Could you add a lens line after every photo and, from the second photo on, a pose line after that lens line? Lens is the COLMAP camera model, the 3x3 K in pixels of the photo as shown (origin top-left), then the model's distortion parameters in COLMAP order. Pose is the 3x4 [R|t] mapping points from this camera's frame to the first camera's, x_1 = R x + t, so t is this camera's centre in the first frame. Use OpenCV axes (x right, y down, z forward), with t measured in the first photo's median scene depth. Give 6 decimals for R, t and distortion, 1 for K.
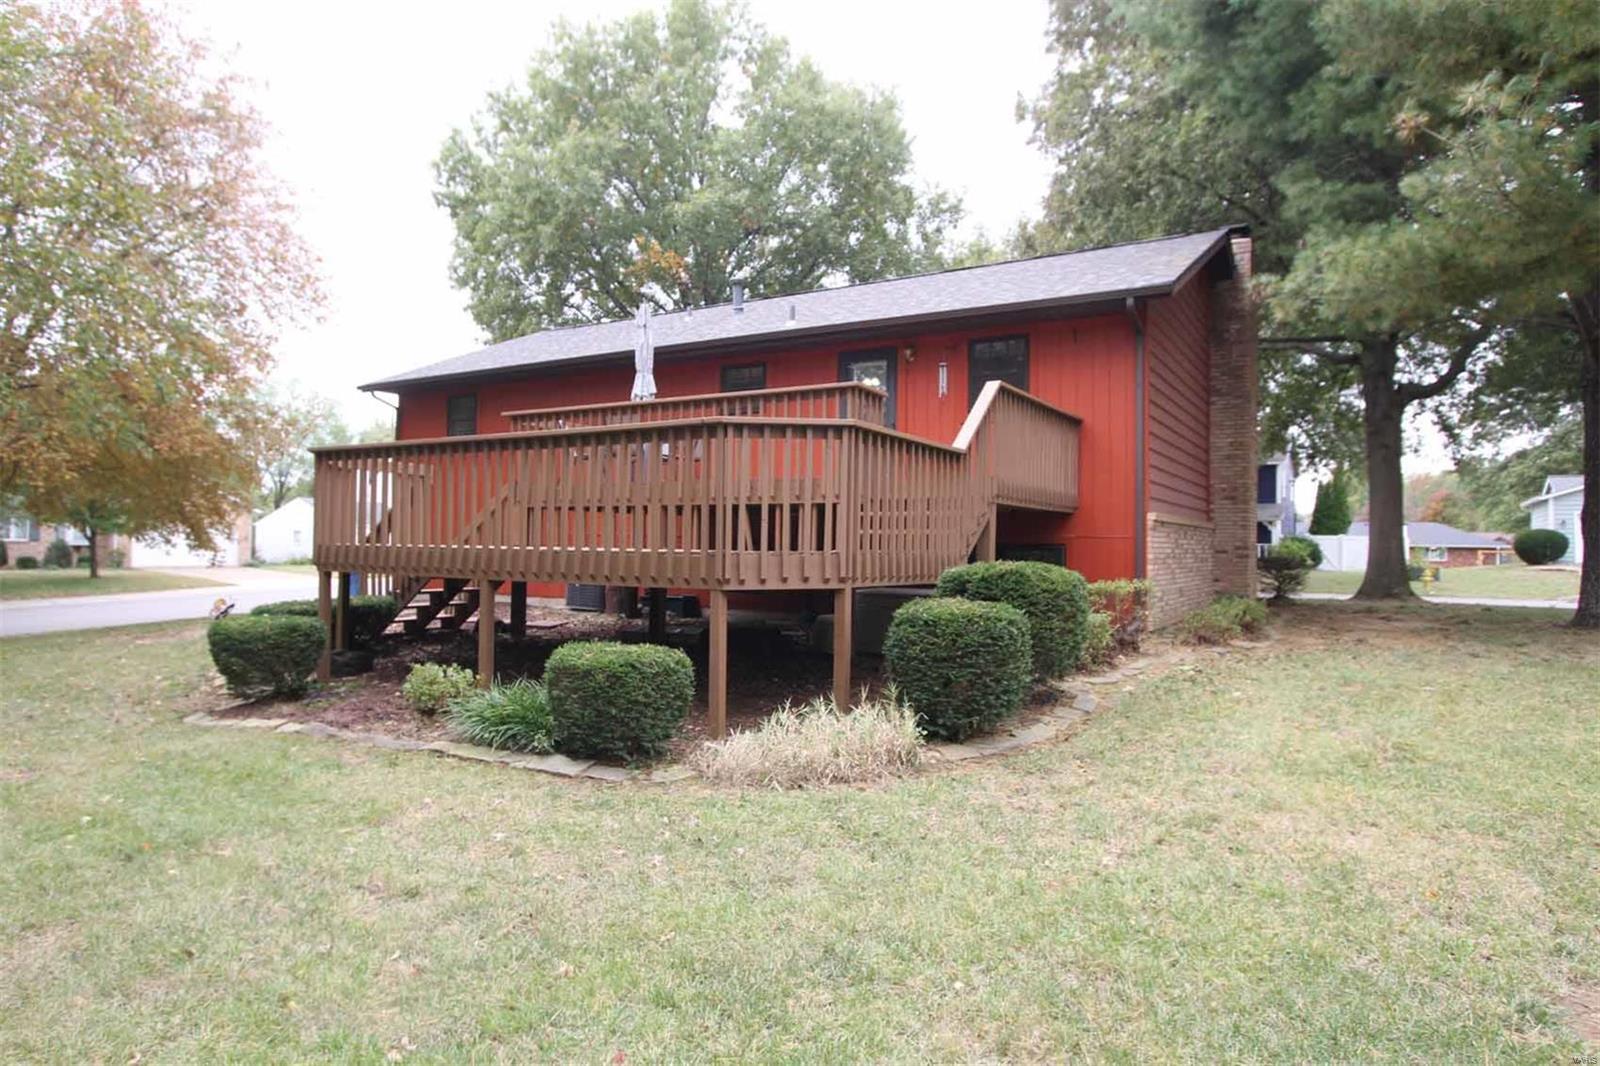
lens RADIAL K [[954.0, 0, 800.0], [0, 954.0, 533.0], [0, 0, 1]] dist [-0.002648, -0.000776]
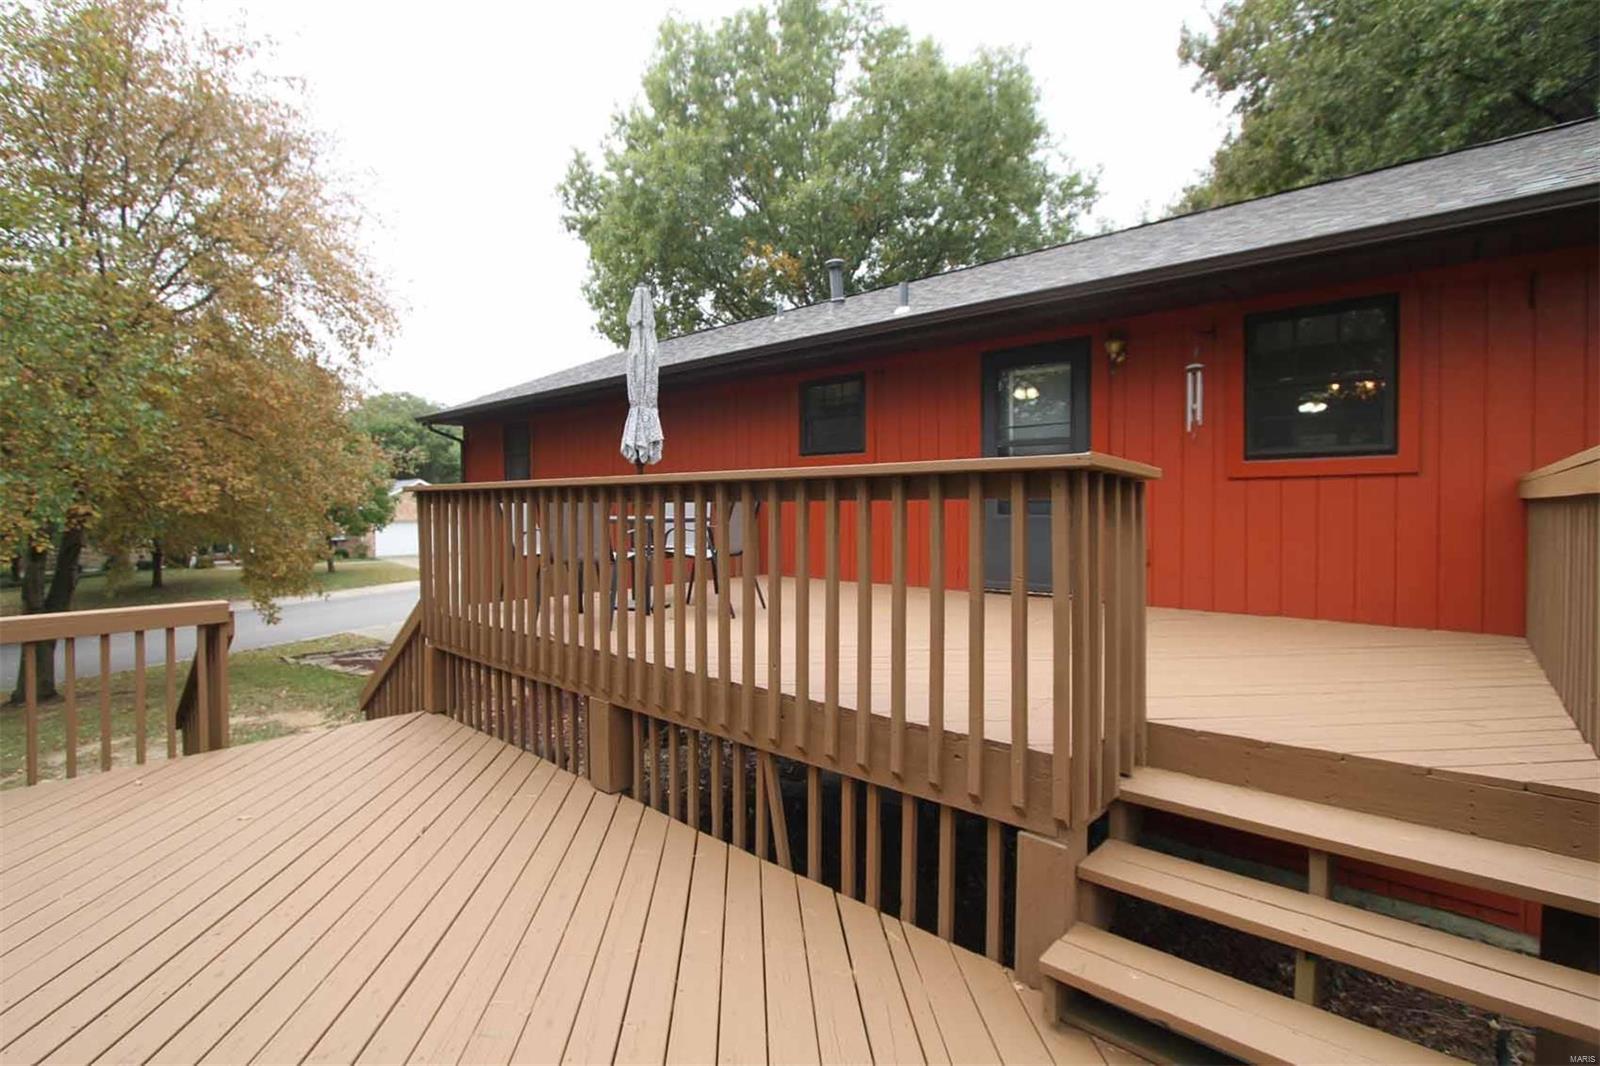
lens RADIAL K [[724.8, 0, 790.3], [0, 724.8, 520.7], [0, 0, 1]] dist [-0.015694, 0.000157]
pose [[0.981828, -0.010058, -0.189506, 0.004715], [0.017352, 0.999169, 0.036870, -0.054913], [0.188978, -0.039488, 0.981187, 0.281583]]
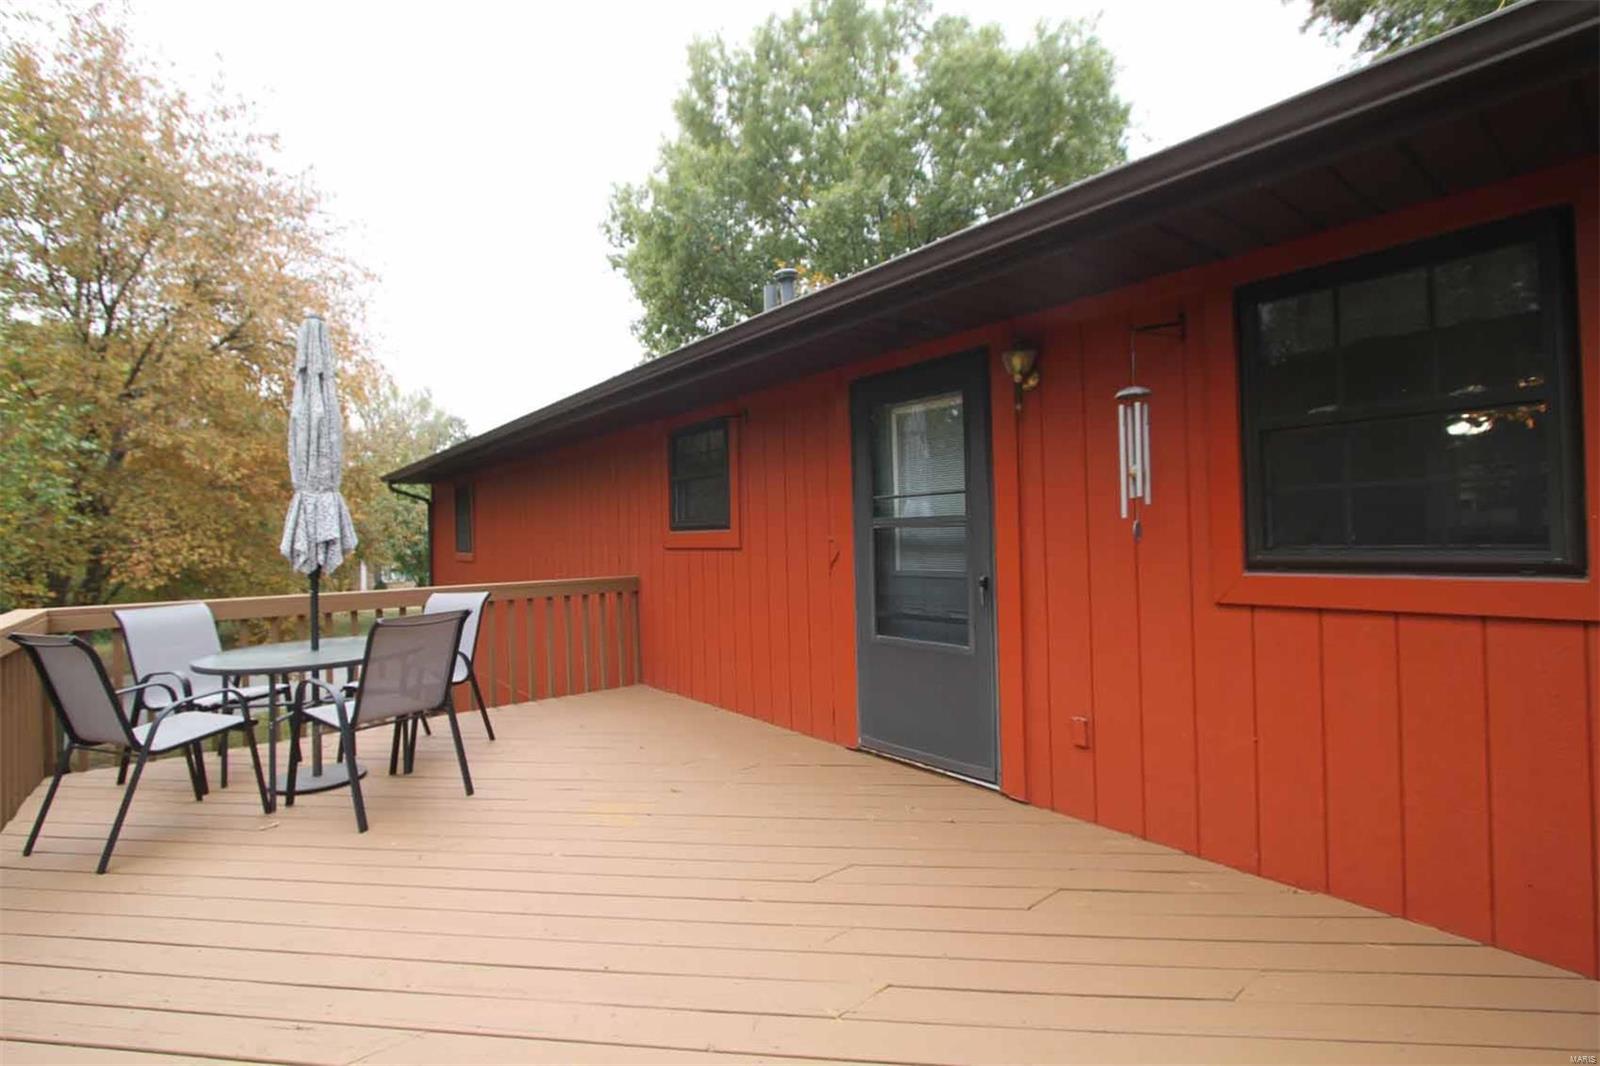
lens RADIAL K [[726.6, 0, 801.8], [0, 726.6, 517.3], [0, 0, 1]] dist [-0.014870, 0.000656]
pose [[0.936768, -0.042256, -0.347392, 0.065189], [0.041666, 0.999090, -0.009169, -0.070574], [0.347463, -0.005885, 0.937675, 0.381246]]
